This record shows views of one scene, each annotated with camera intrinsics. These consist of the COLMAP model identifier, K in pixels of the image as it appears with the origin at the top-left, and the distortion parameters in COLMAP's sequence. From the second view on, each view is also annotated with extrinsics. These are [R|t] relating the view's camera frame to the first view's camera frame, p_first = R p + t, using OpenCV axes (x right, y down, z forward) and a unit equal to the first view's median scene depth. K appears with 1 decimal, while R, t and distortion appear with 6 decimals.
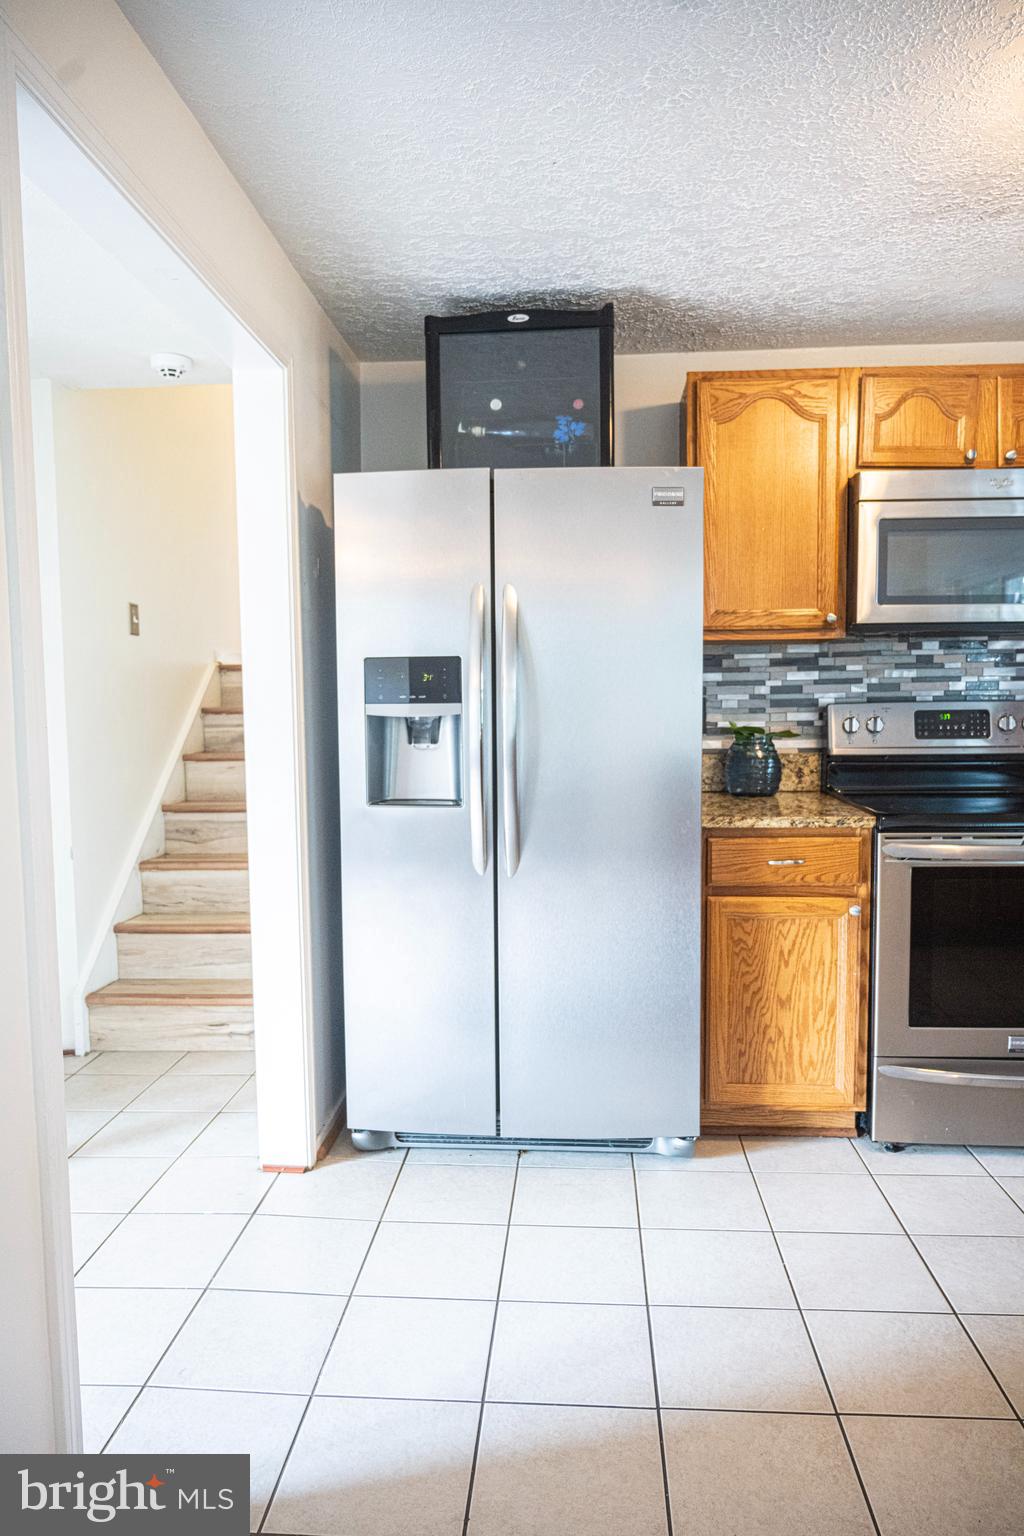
lens RADIAL K [[1025.5, 0, 514.8], [0, 1025.5, 774.4], [0, 0, 1]] dist [-0.008555, 0.005565]
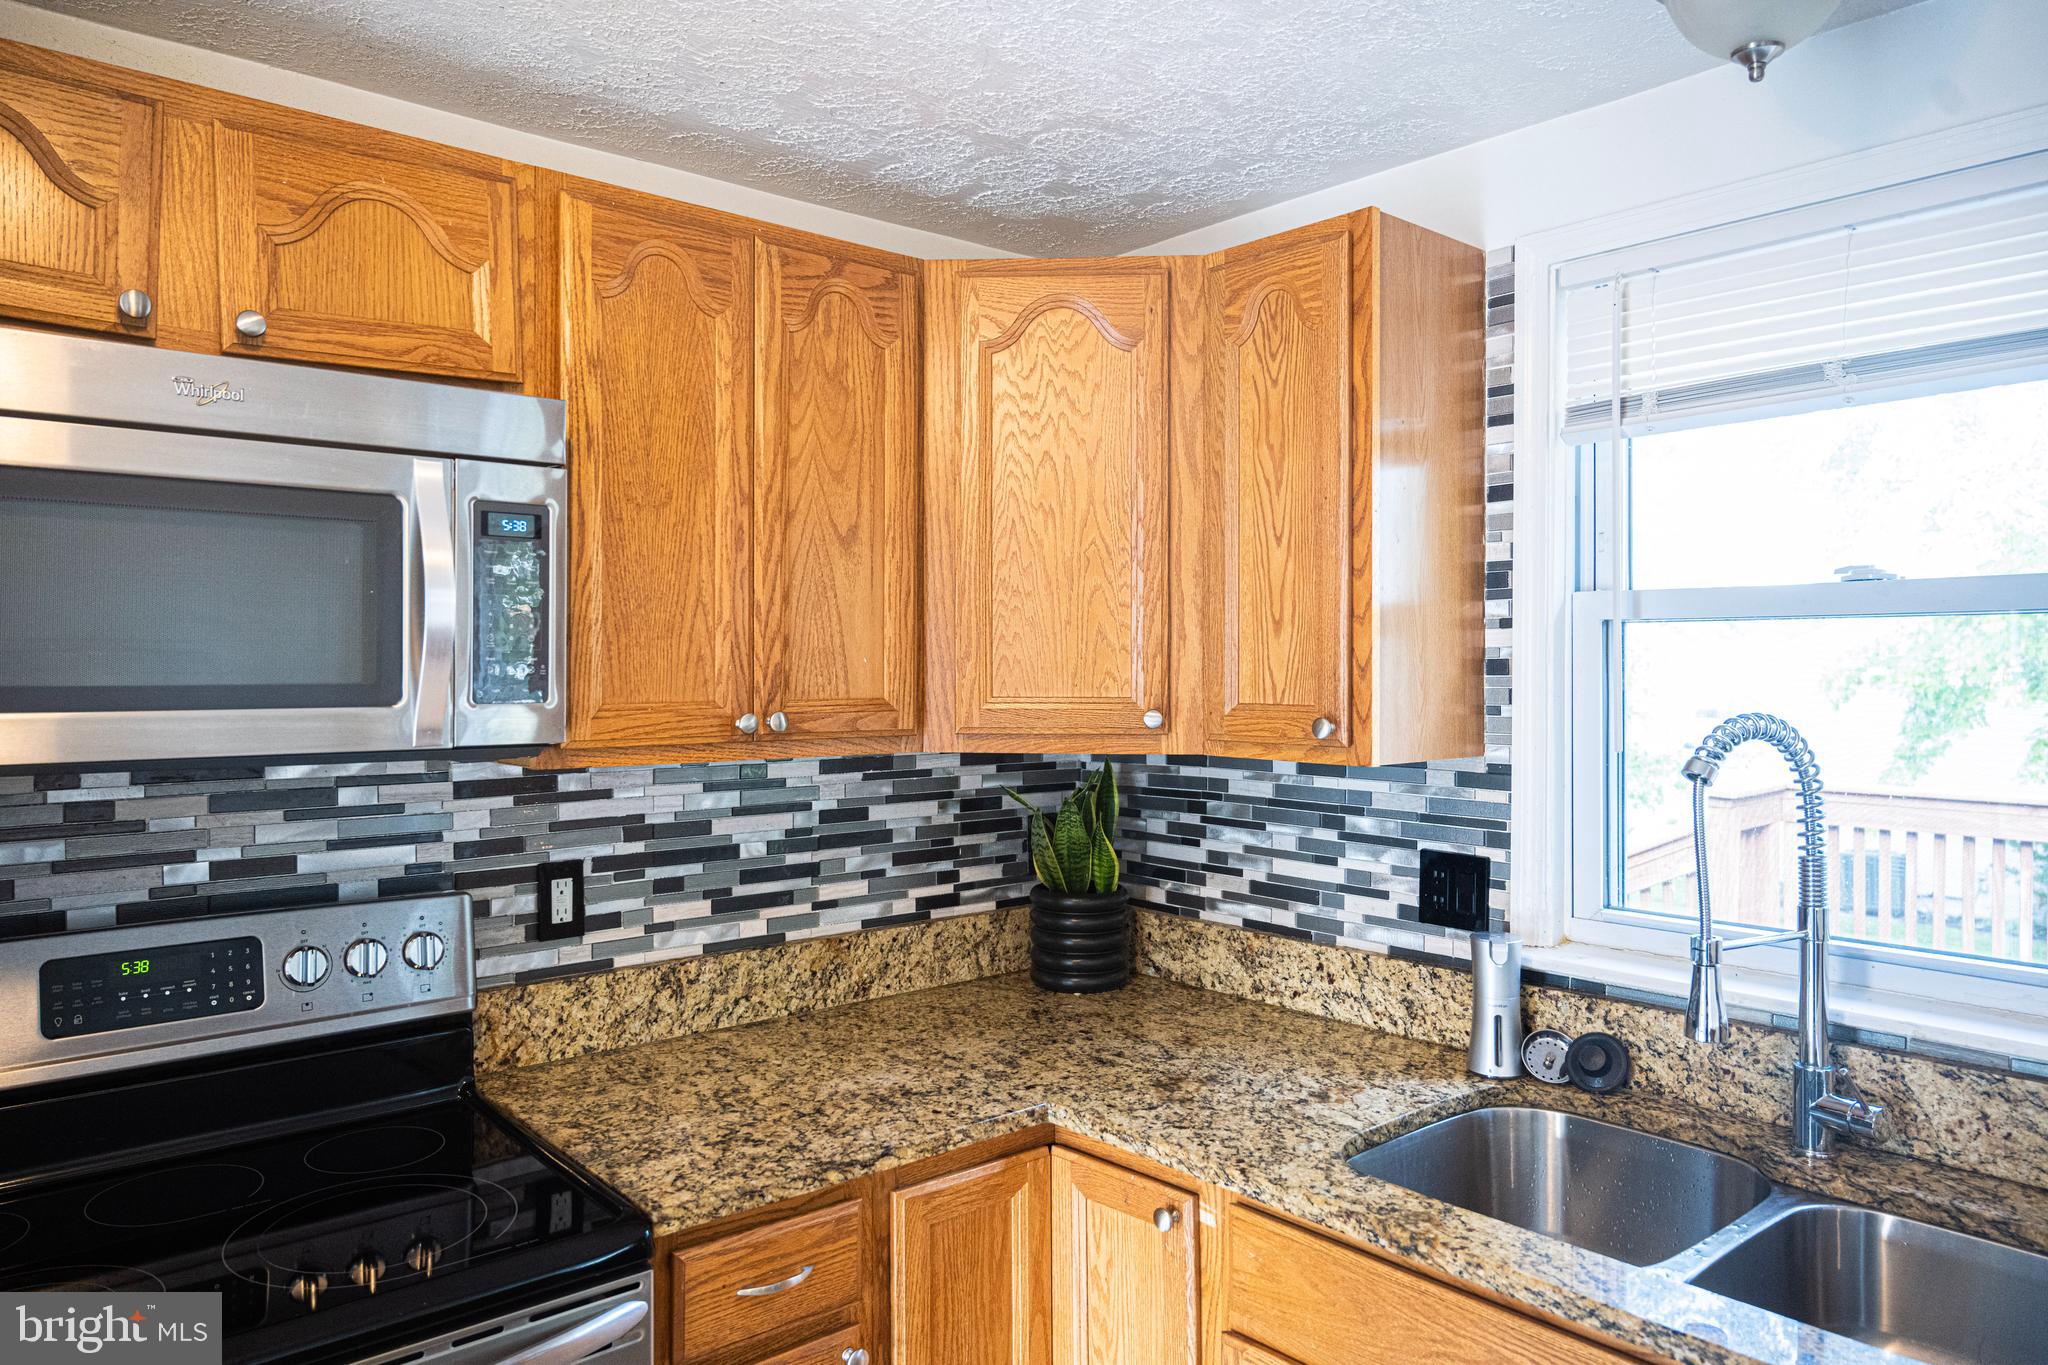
lens RADIAL K [[1367.3, 0, 1030.0], [0, 1367.3, 677.4], [0, 0, 1]] dist [-0.008555, 0.005565]
pose [[0.713713, 0.001877, 0.700436, 0.342506], [0.043392, 0.997957, -0.046889, -0.144961], [-0.699093, 0.063859, 0.712174, 0.443672]]
